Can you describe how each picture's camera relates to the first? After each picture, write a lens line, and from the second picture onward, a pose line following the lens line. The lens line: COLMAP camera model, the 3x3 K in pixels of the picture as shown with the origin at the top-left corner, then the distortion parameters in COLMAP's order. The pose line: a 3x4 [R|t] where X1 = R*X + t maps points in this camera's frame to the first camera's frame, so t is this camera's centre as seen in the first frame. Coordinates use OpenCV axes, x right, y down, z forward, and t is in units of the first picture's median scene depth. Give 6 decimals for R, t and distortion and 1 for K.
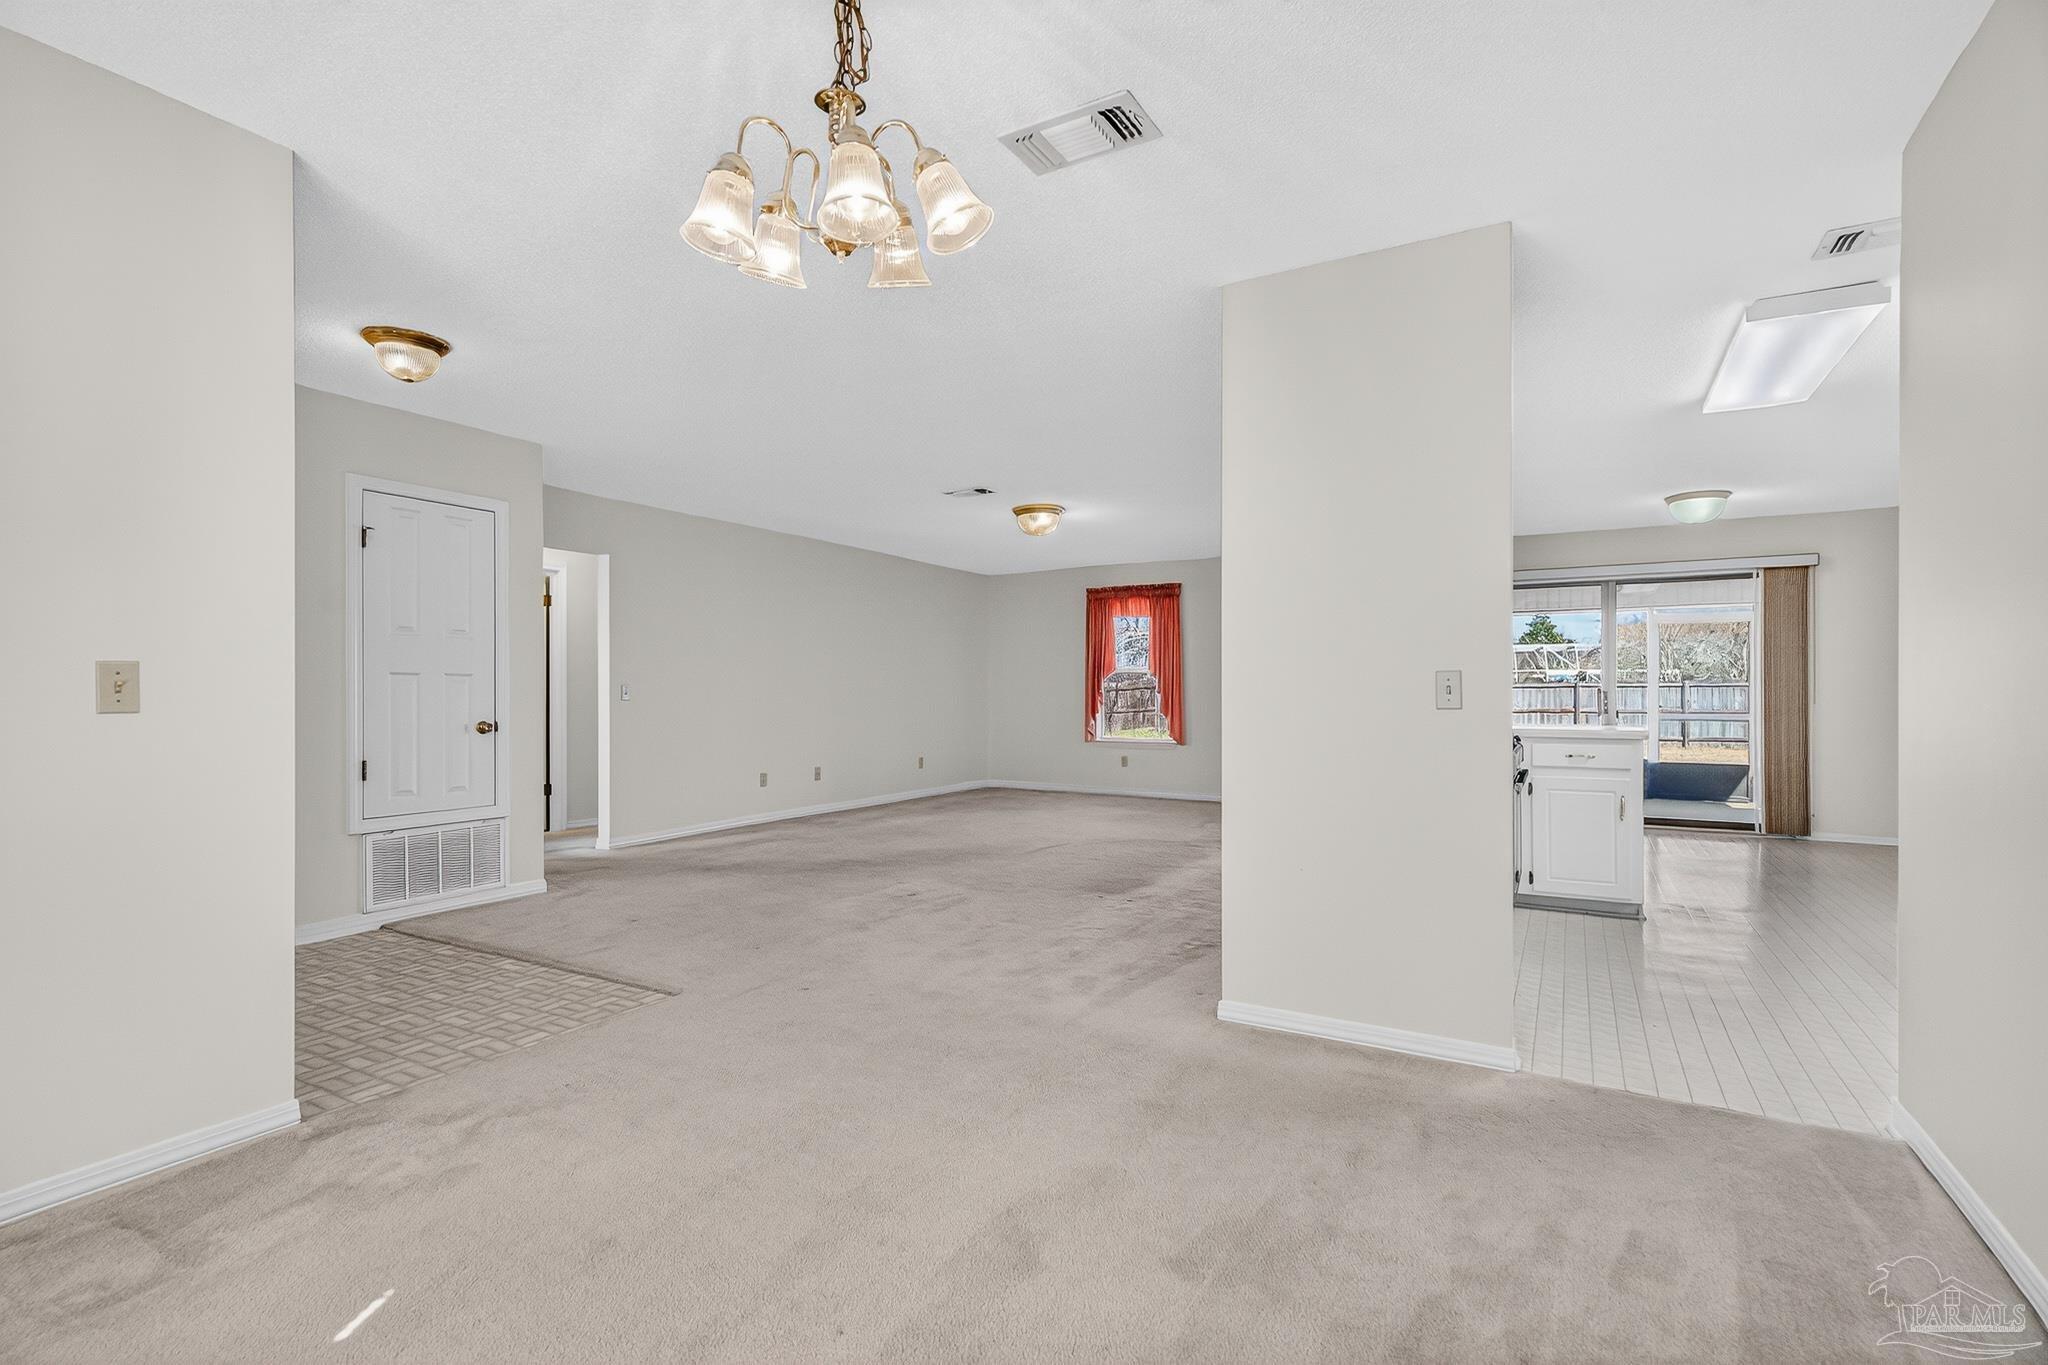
lens RADIAL K [[945.8, 0, 1023.9], [0, 945.8, 704.1], [0, 0, 1]] dist [-0.001503, -0.000144]
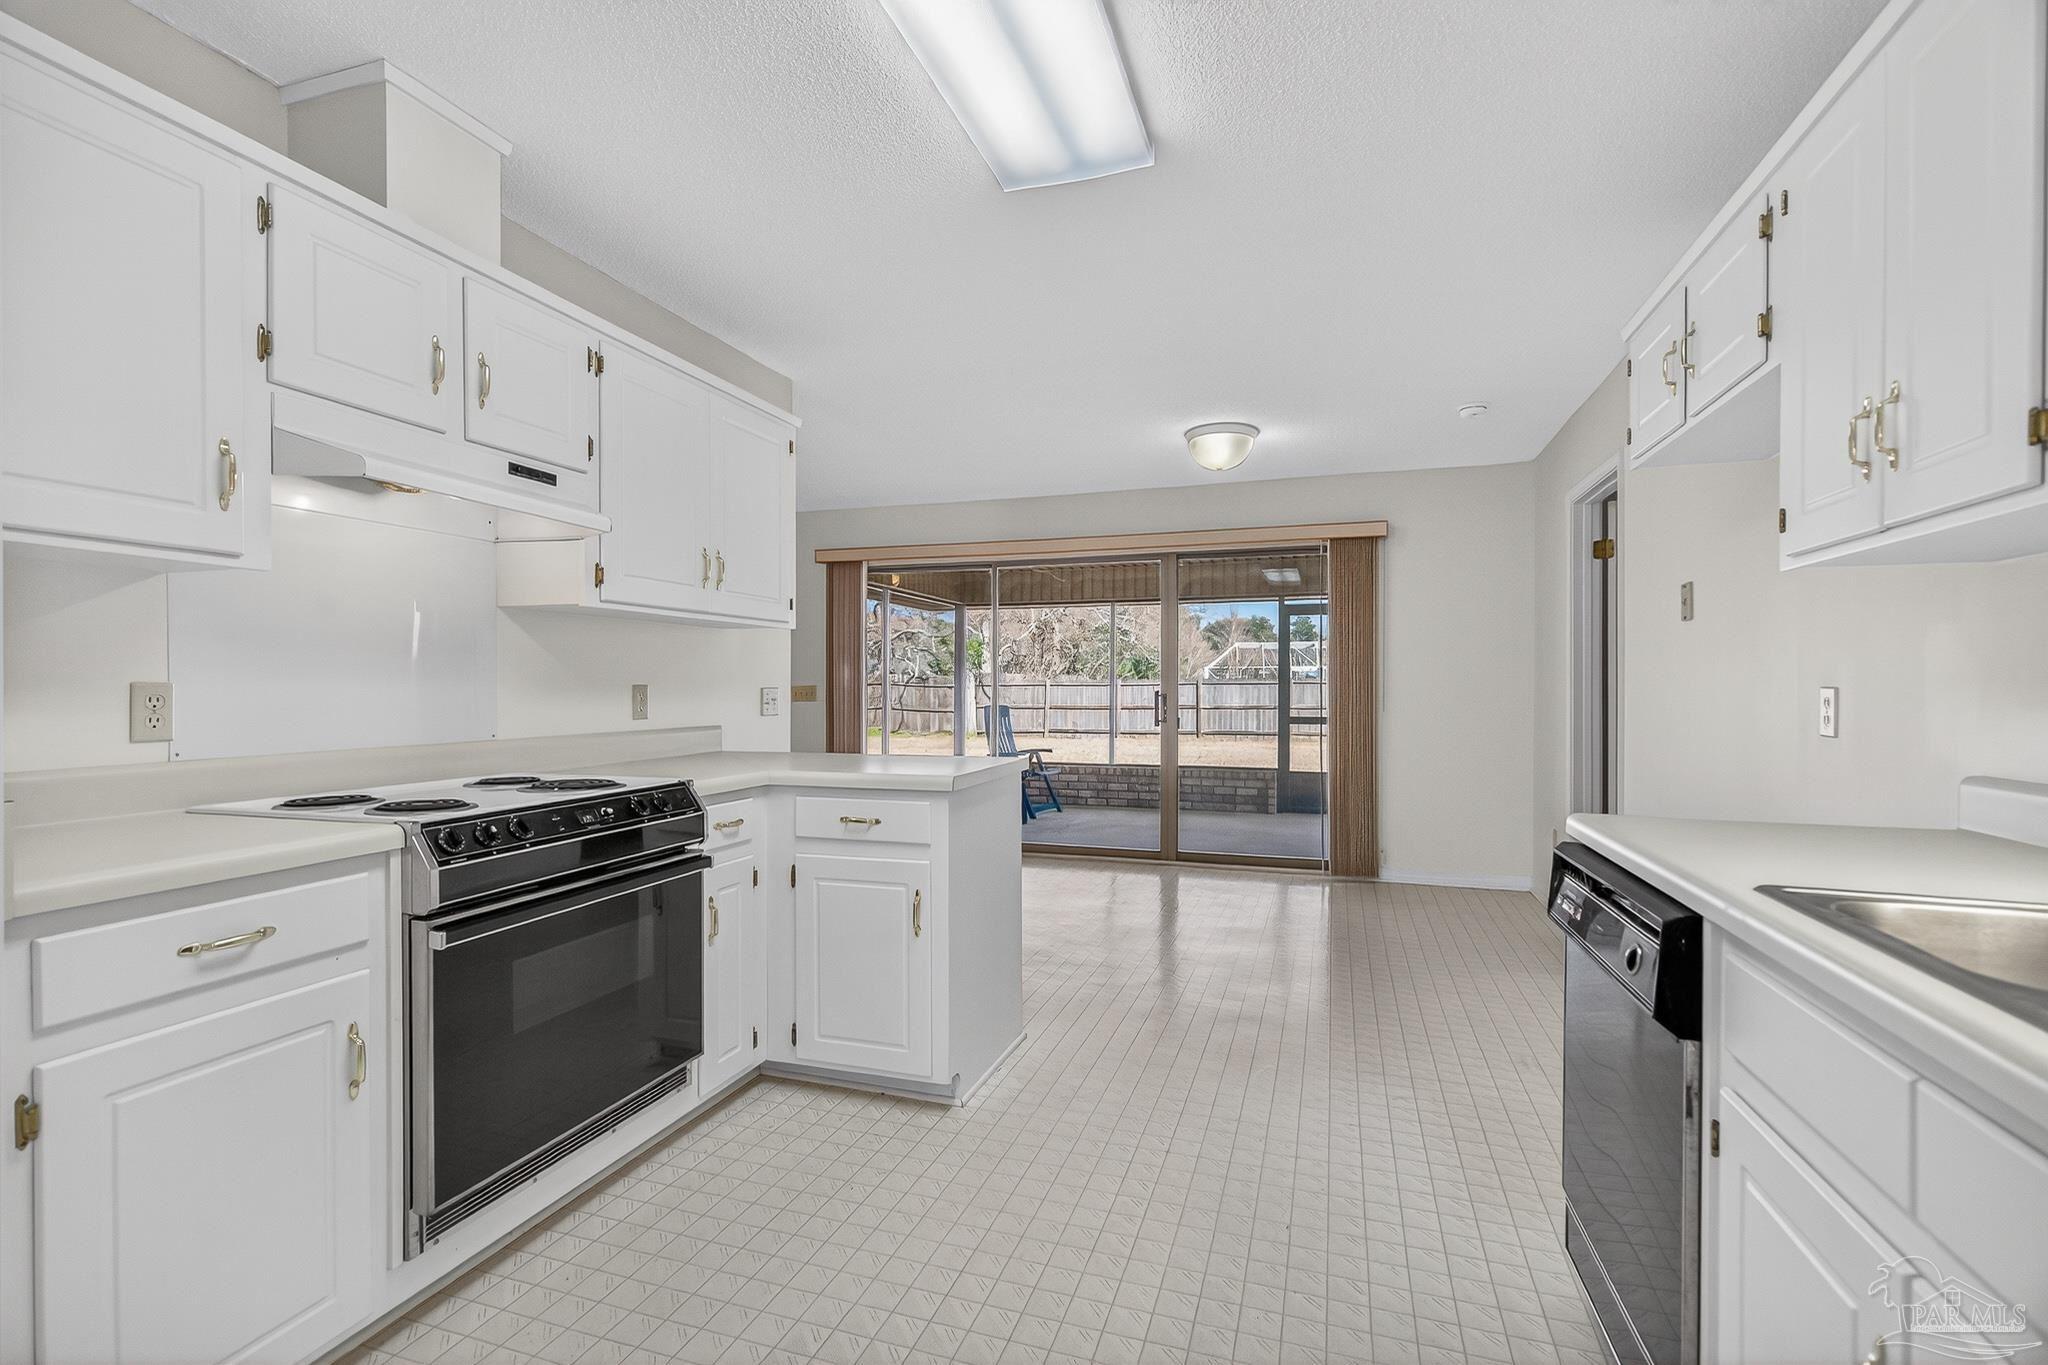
lens RADIAL K [[907.3, 0, 1031.0], [0, 907.3, 698.1], [0, 0, 1]] dist [-0.000277, 0.000102]
pose [[0.979722, 0.001729, 0.200354, 0.353595], [-0.002095, 0.999997, 0.001613, -0.011706], [-0.200351, -0.002000, 0.979722, 0.275636]]
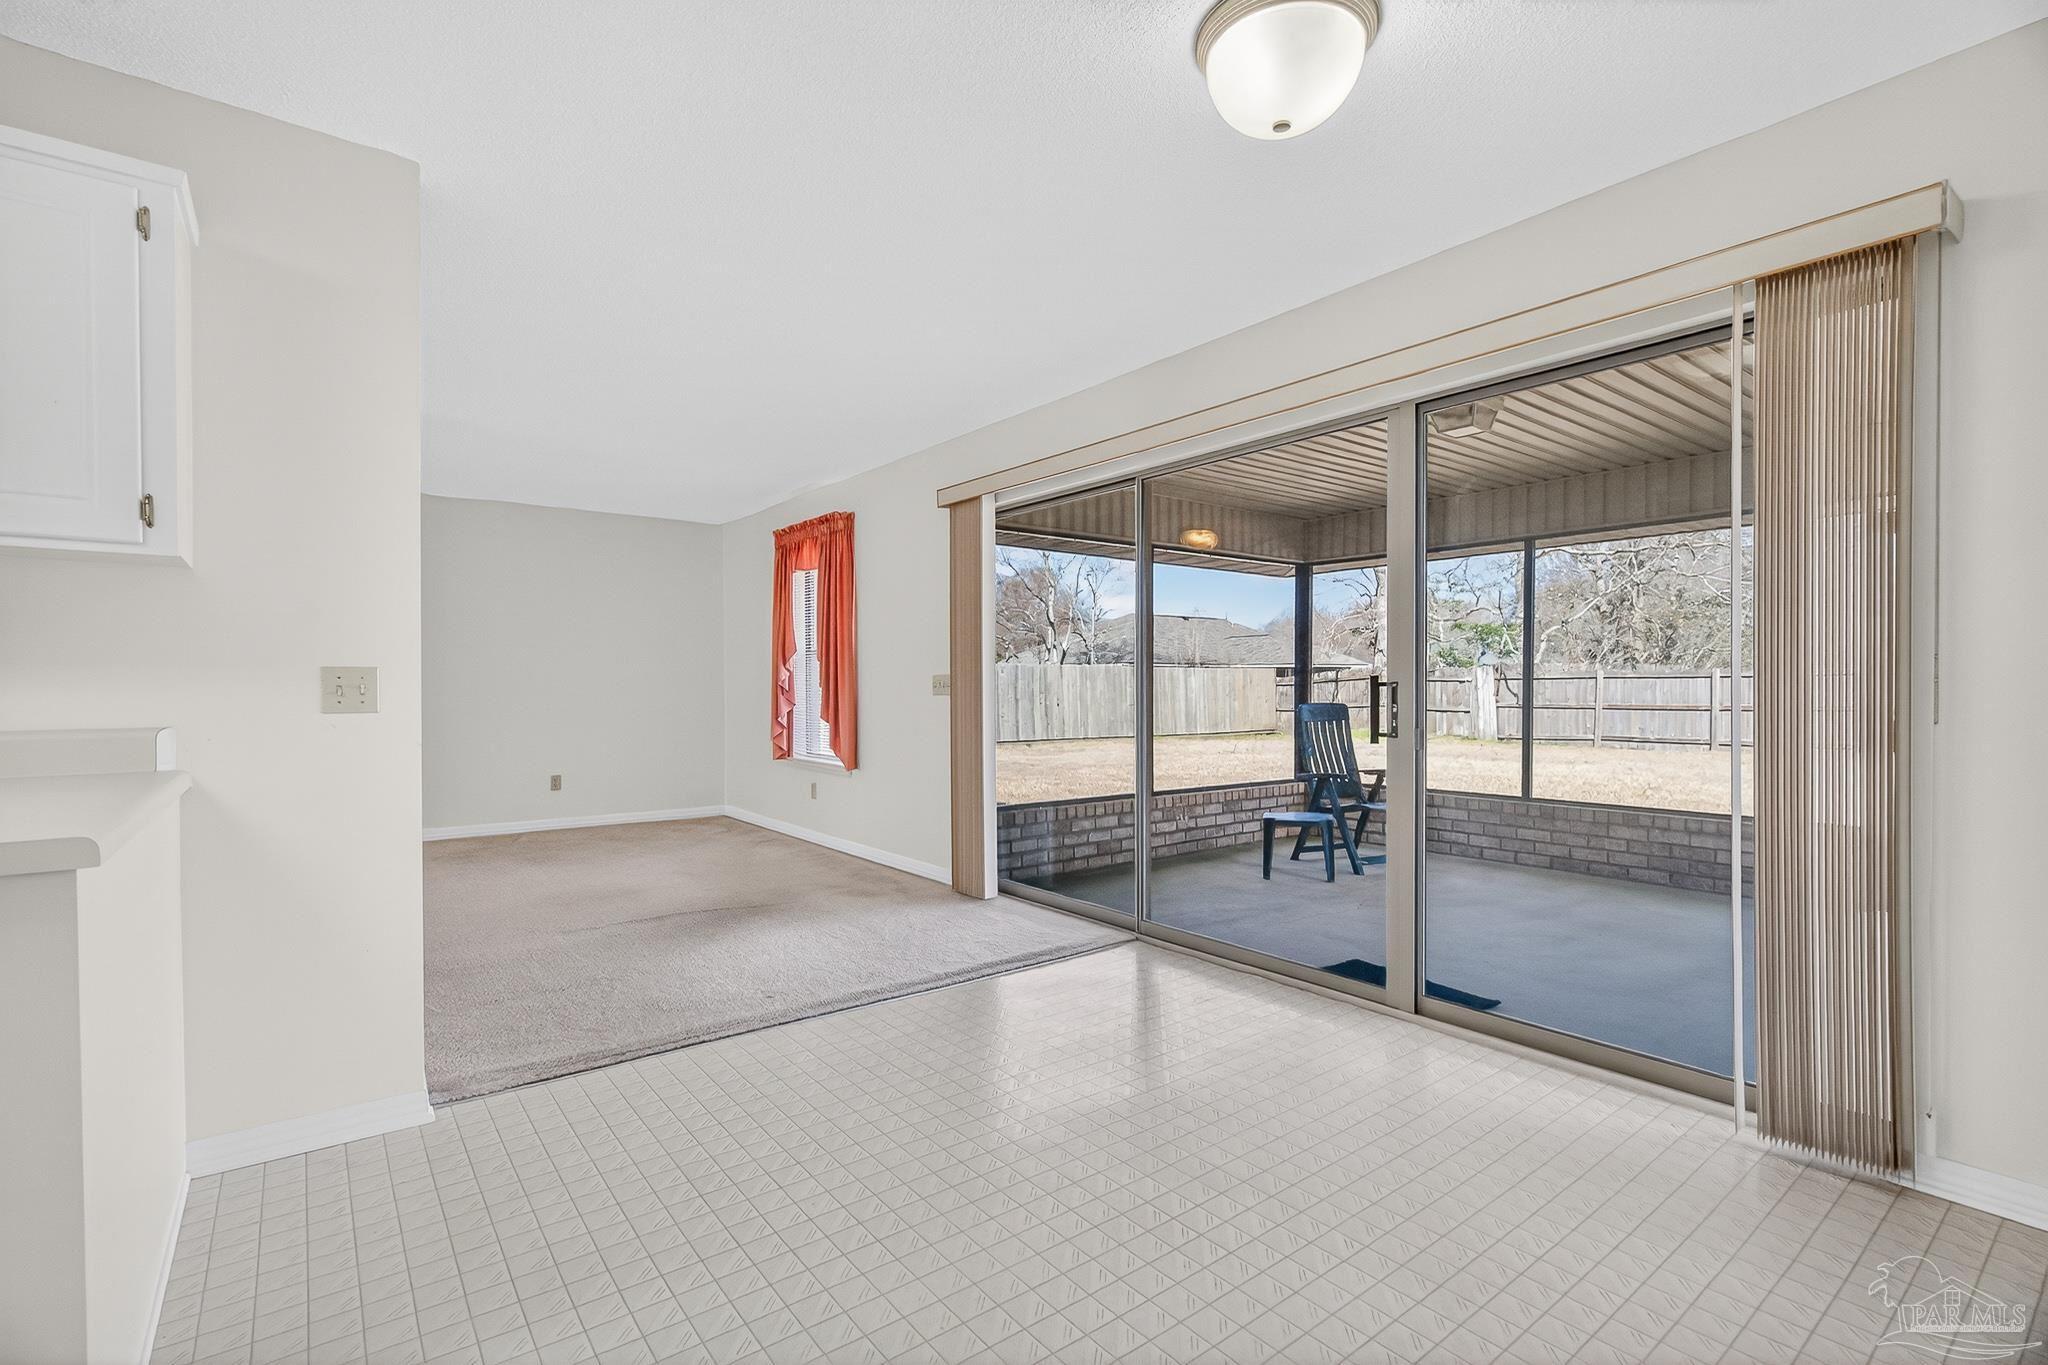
lens RADIAL K [[945.8, 0, 1023.9], [0, 945.8, 704.1], [0, 0, 1]] dist [-0.001503, -0.000144]
pose [[0.929287, 0.002949, -0.369346, 0.641797], [0.000953, 0.999946, 0.010382, -0.008580], [0.369357, -0.010000, 0.929234, 0.590454]]
